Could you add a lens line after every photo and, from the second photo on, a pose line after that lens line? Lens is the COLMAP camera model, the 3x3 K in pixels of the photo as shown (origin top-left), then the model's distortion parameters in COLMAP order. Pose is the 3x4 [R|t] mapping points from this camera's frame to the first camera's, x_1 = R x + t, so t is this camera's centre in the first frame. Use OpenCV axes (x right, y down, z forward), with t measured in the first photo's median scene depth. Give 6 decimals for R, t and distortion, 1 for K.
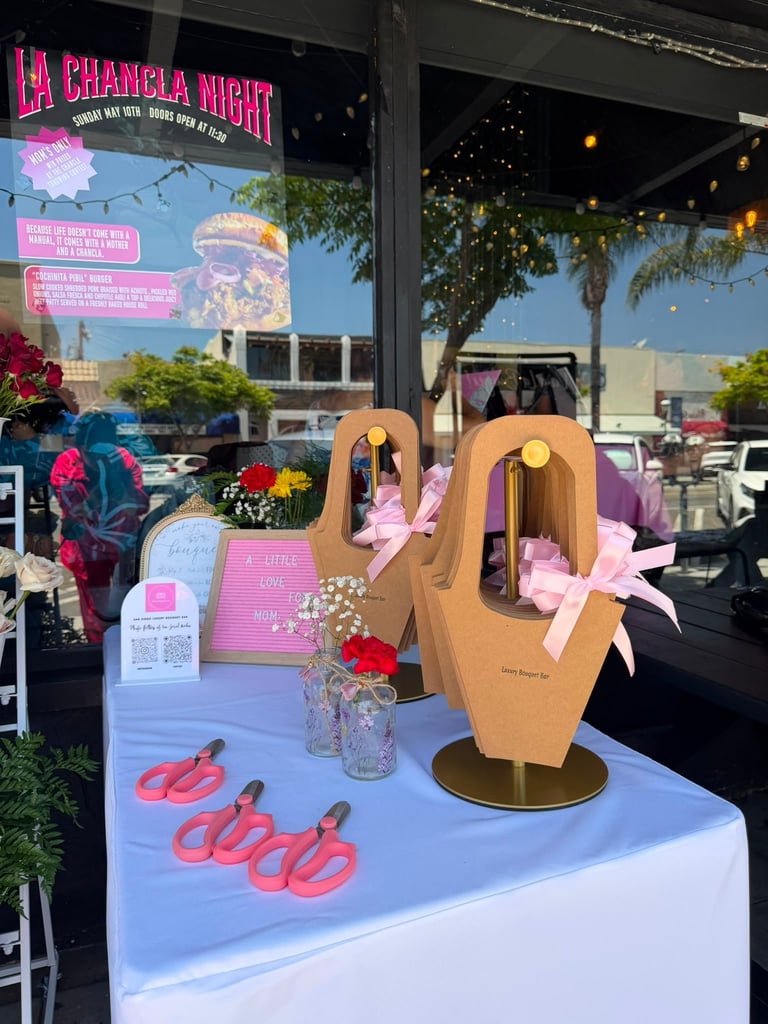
lens RADIAL K [[708.6, 0, 386.9], [0, 708.6, 512.5], [0, 0, 1]] dist [-0.010114, -0.001643]
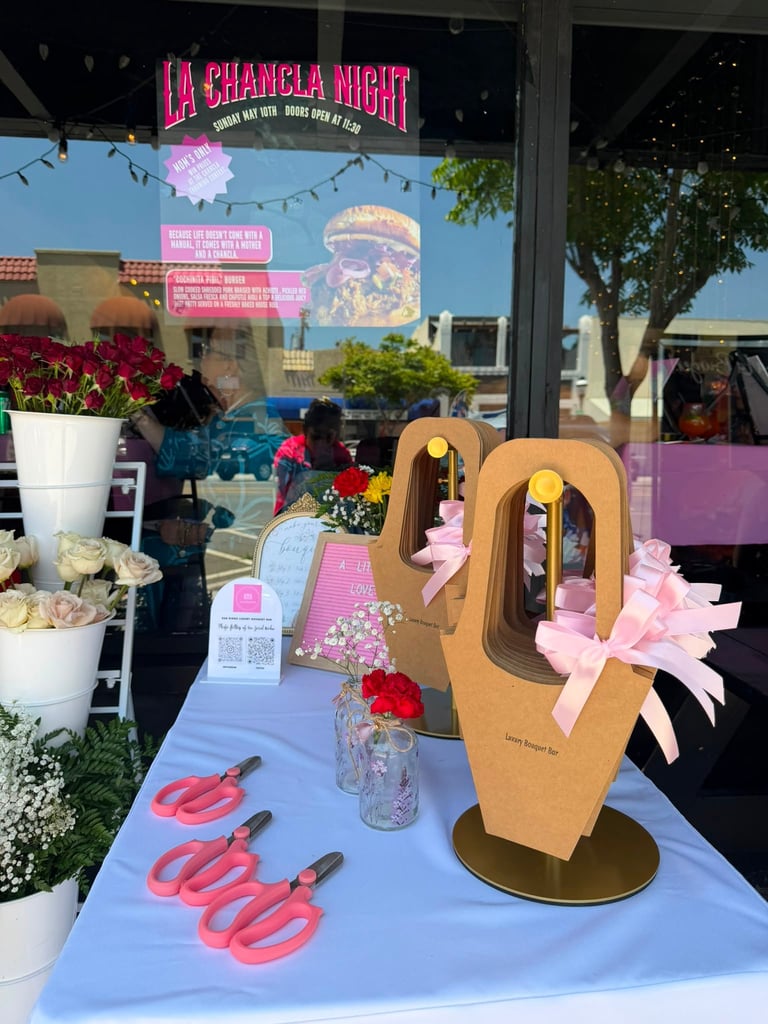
lens RADIAL K [[709.1, 0, 384.0], [0, 709.1, 512.0], [0, 0, 1]] dist [0.031297, -0.062911]
pose [[0.962392, 0.045771, -0.267783, 0.093690], [-0.041130, 0.998891, 0.022915, -0.024323], [0.268535, -0.011039, 0.963207, 0.053615]]
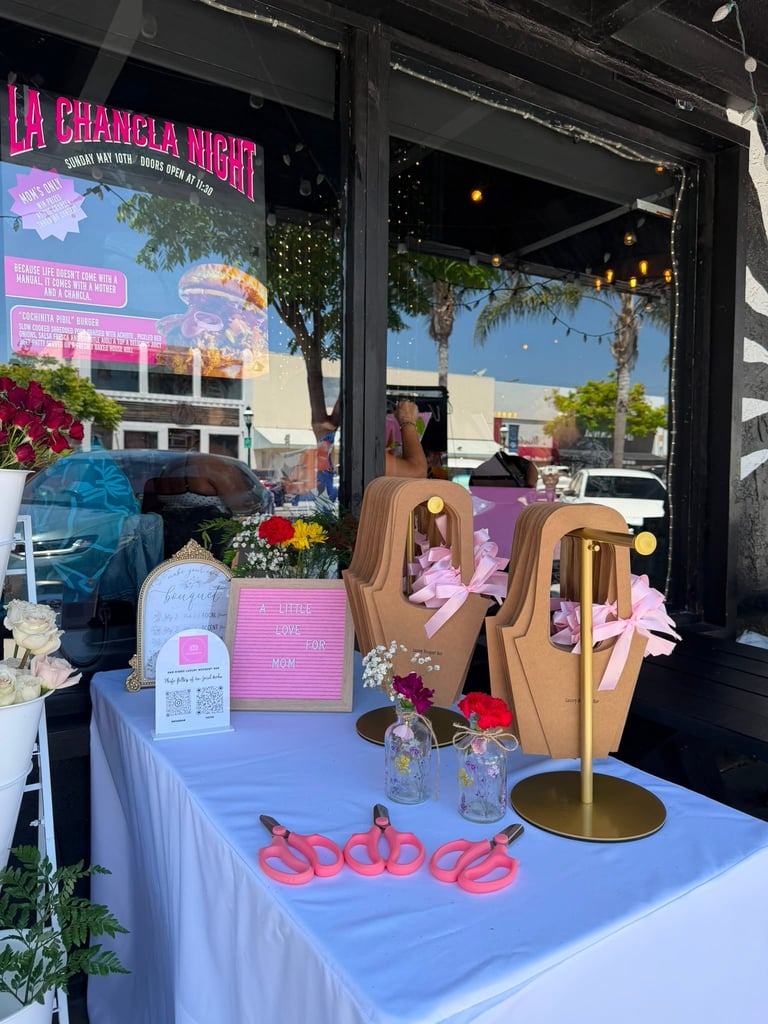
lens RADIAL K [[694.7, 0, 378.2], [0, 694.7, 515.4], [0, 0, 1]] dist [-0.003219, -0.007211]
pose [[0.983188, 0.014168, 0.182045, -0.170402], [-0.009906, 0.999656, -0.024302, -0.036928], [-0.182327, 0.022090, 0.982990, -0.027762]]
